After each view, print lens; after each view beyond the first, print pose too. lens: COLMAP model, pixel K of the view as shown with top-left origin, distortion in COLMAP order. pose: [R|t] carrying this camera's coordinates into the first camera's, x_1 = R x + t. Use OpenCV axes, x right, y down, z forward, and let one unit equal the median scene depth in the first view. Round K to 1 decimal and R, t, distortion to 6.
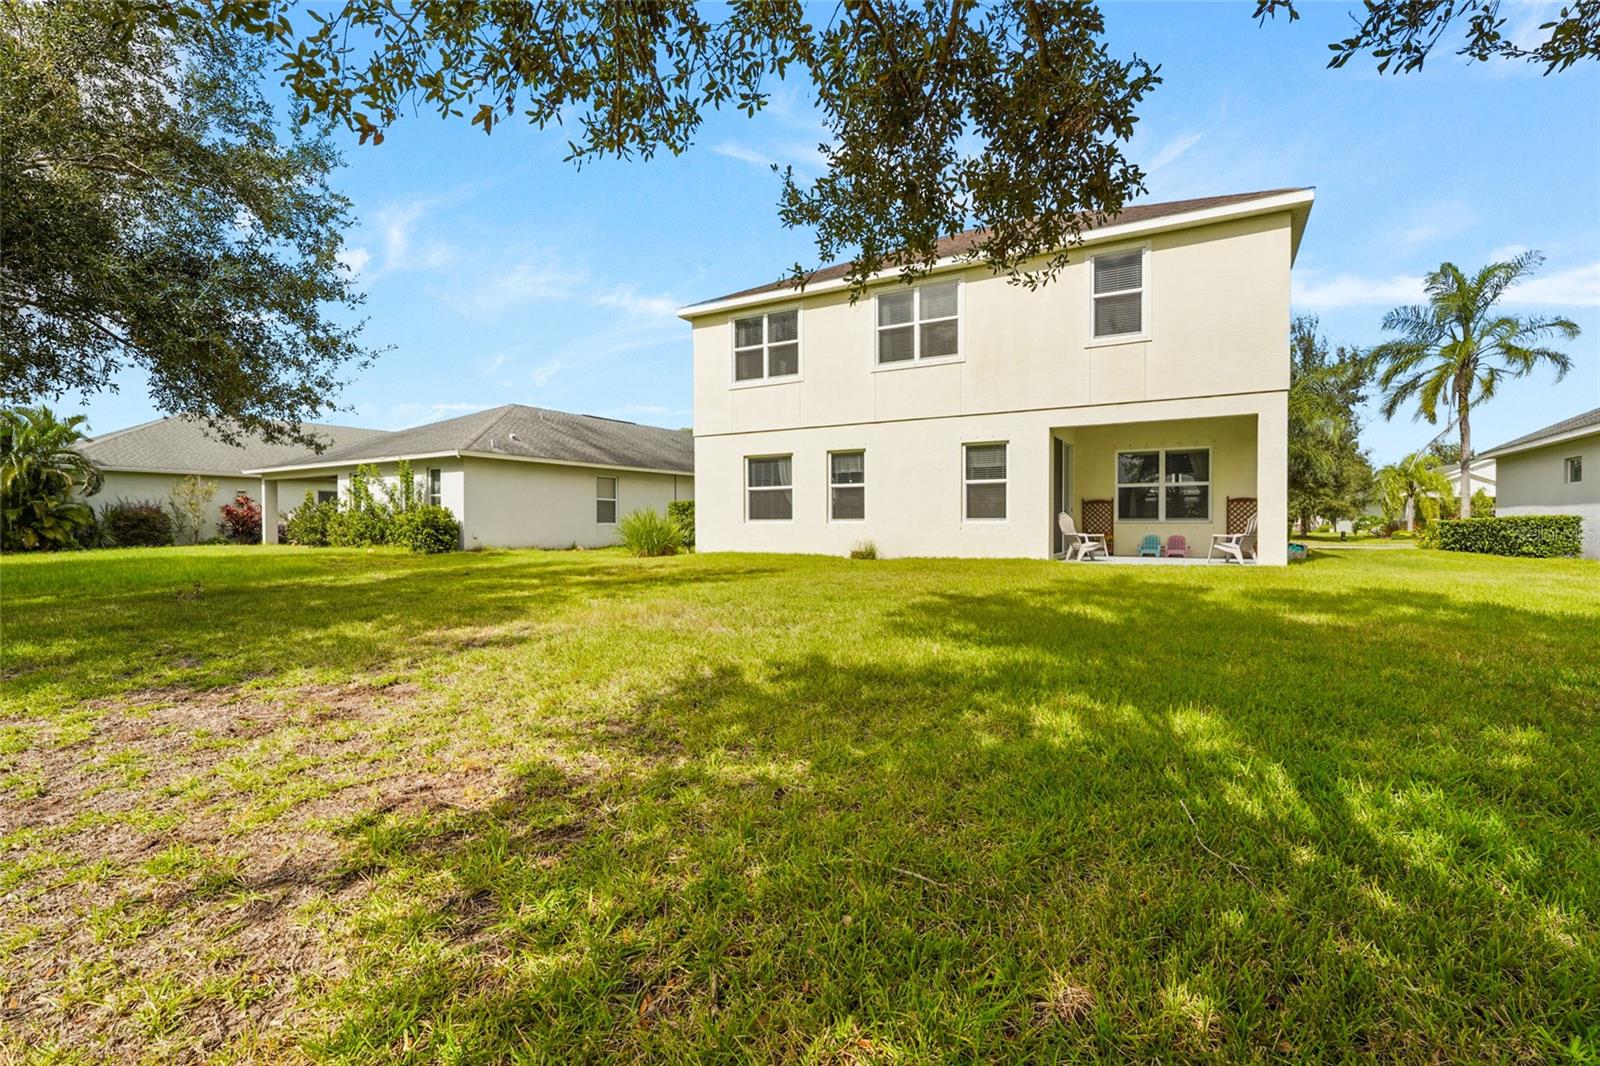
lens RADIAL K [[715.5, 0, 802.7], [0, 715.5, 530.0], [0, 0, 1]] dist [0.001115, 0.000402]
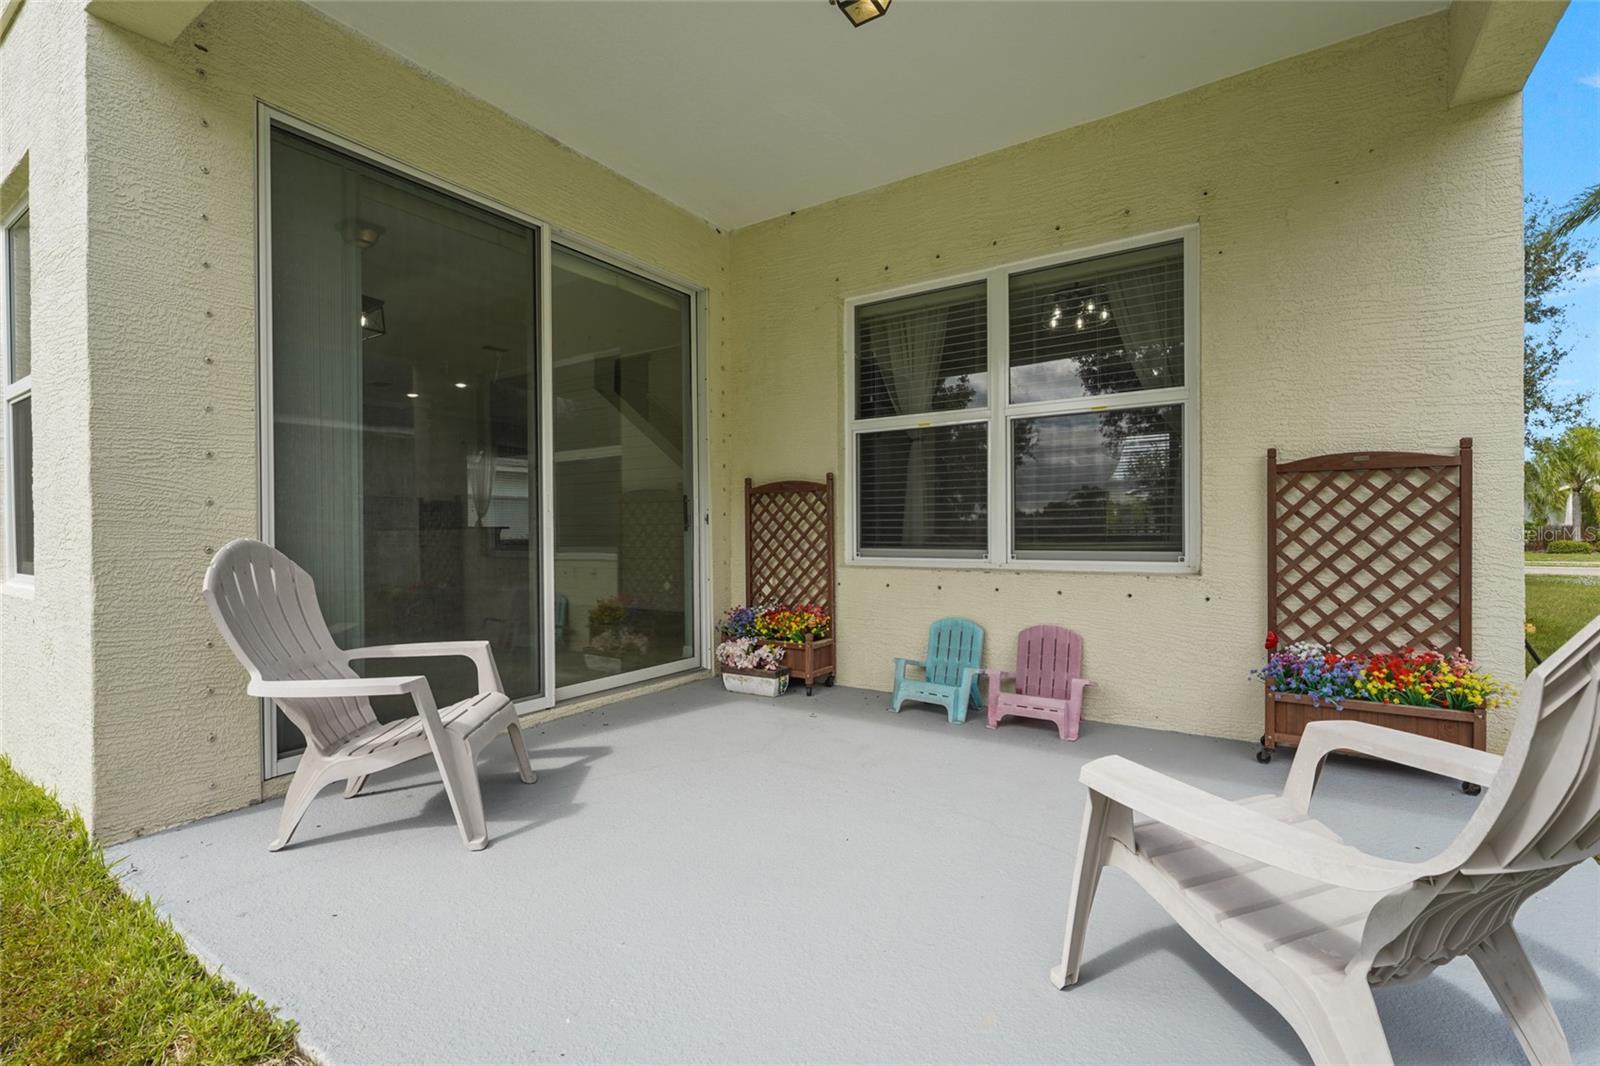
lens RADIAL K [[715.5, 0, 799.6], [0, 715.5, 529.7], [0, 0, 1]] dist [0.001115, 0.000402]
pose [[0.996629, -0.003424, -0.081972, 0.455129], [0.003084, 0.999986, -0.004275, -0.022756], [0.081986, 0.004008, 0.996625, 0.750546]]
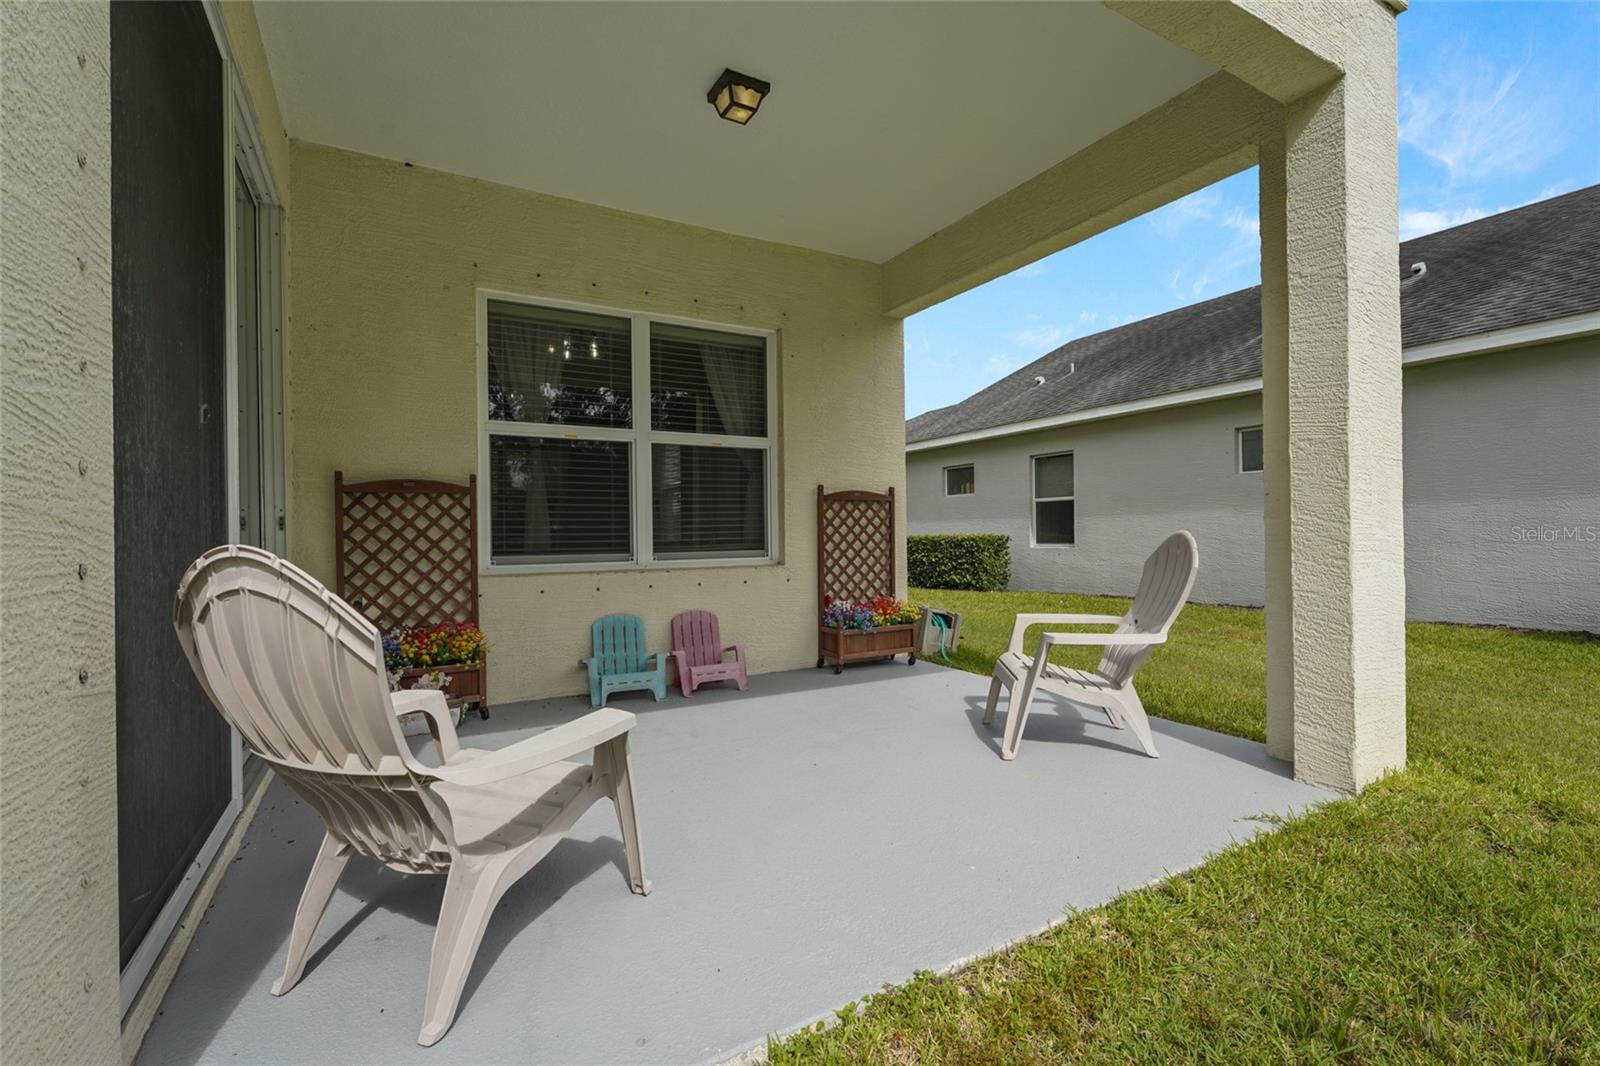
lens RADIAL K [[715.5, 0, 803.5], [0, 715.5, 534.2], [0, 0, 1]] dist [0.001115, 0.000402]
pose [[0.514946, -0.003913, 0.857214, 0.289205], [0.018148, 0.999815, -0.006338, -0.021266], [-0.857031, 0.018821, 0.514921, 0.797715]]
